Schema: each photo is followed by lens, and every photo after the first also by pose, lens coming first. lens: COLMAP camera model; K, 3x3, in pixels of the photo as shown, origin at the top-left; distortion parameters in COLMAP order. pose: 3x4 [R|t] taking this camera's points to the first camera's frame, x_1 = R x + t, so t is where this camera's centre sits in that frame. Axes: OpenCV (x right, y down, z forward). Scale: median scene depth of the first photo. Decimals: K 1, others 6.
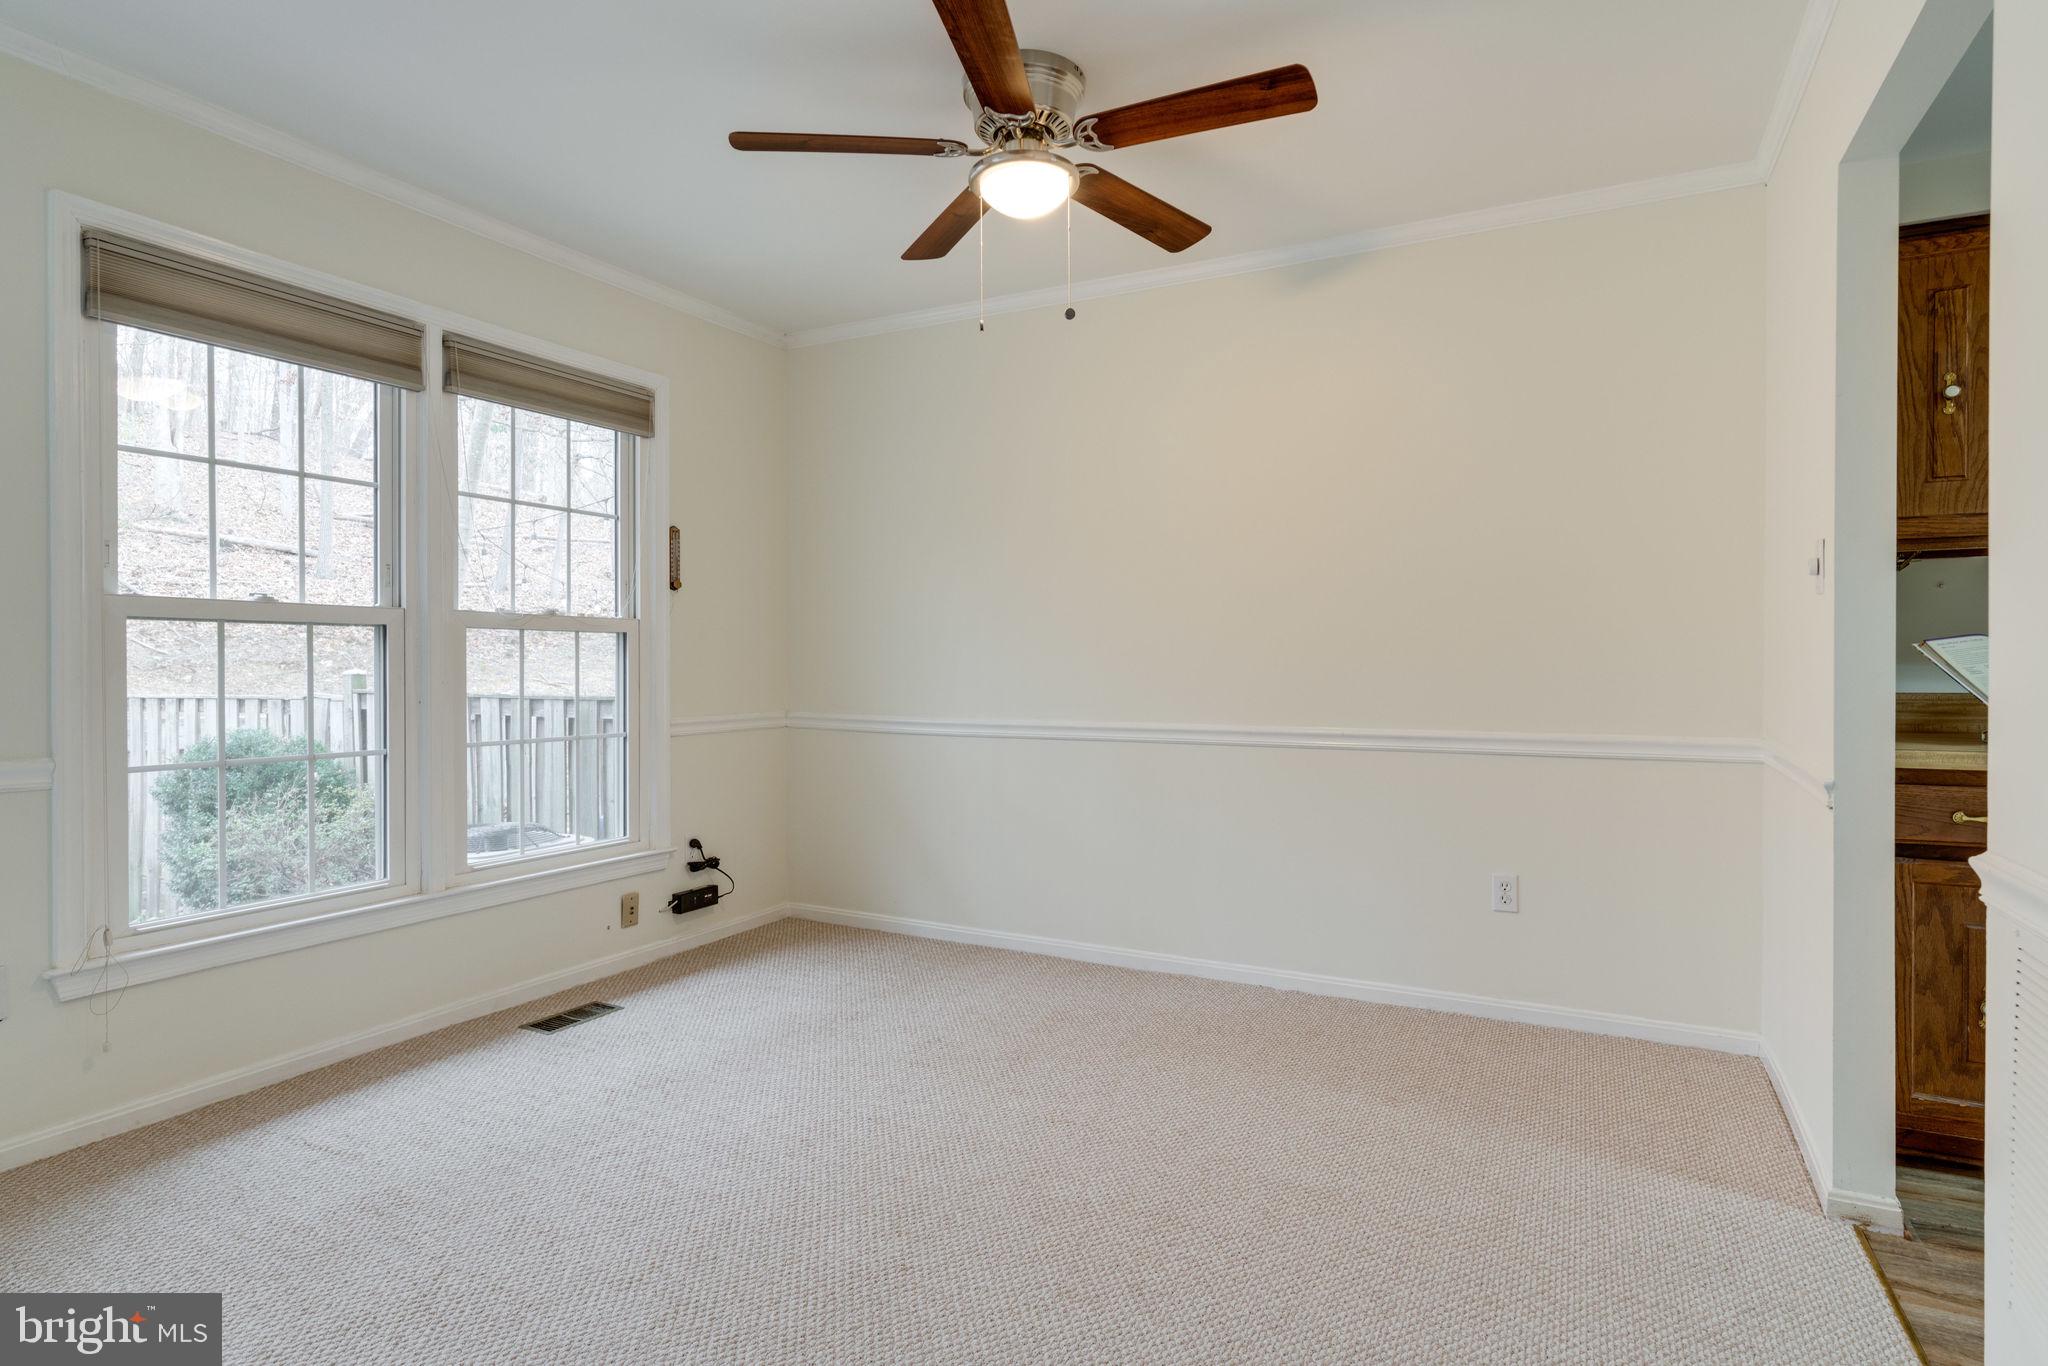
lens RADIAL K [[951.7, 0, 1024.0], [0, 951.7, 683.0], [0, 0, 1]] dist [-0.057054, 0.000596]
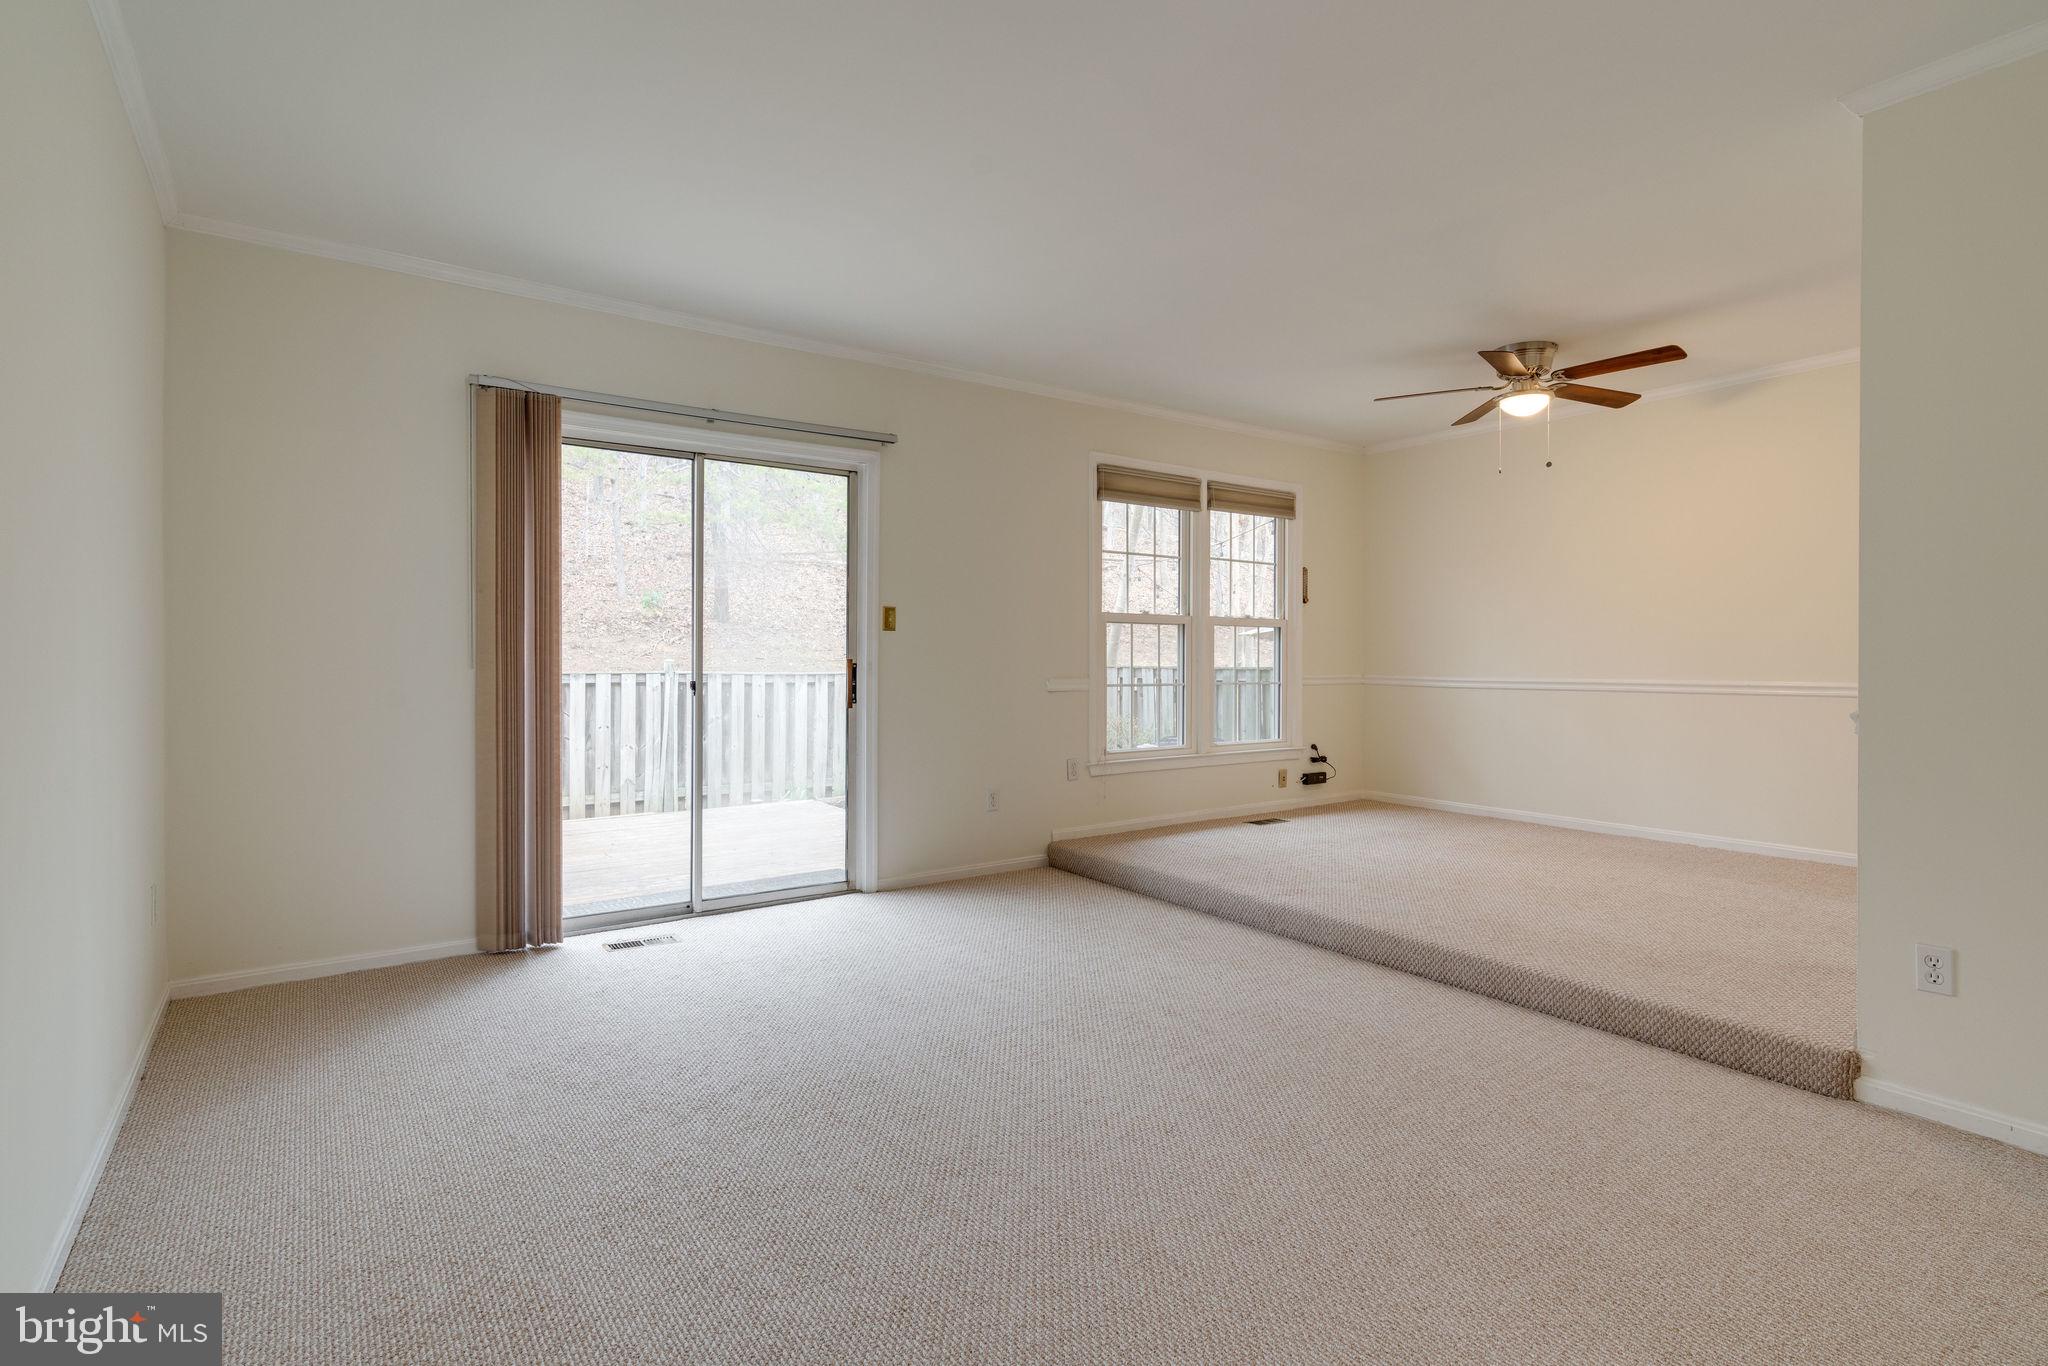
lens RADIAL K [[1018.3, 0, 1019.4], [0, 1018.3, 653.7], [0, 0, 1]] dist [-0.000109, 0.000262]
pose [[0.894620, 0.002461, -0.446822, 0.008457], [-0.013717, 0.999665, -0.021956, 0.055971], [0.446618, 0.025772, 0.894354, -1.148470]]
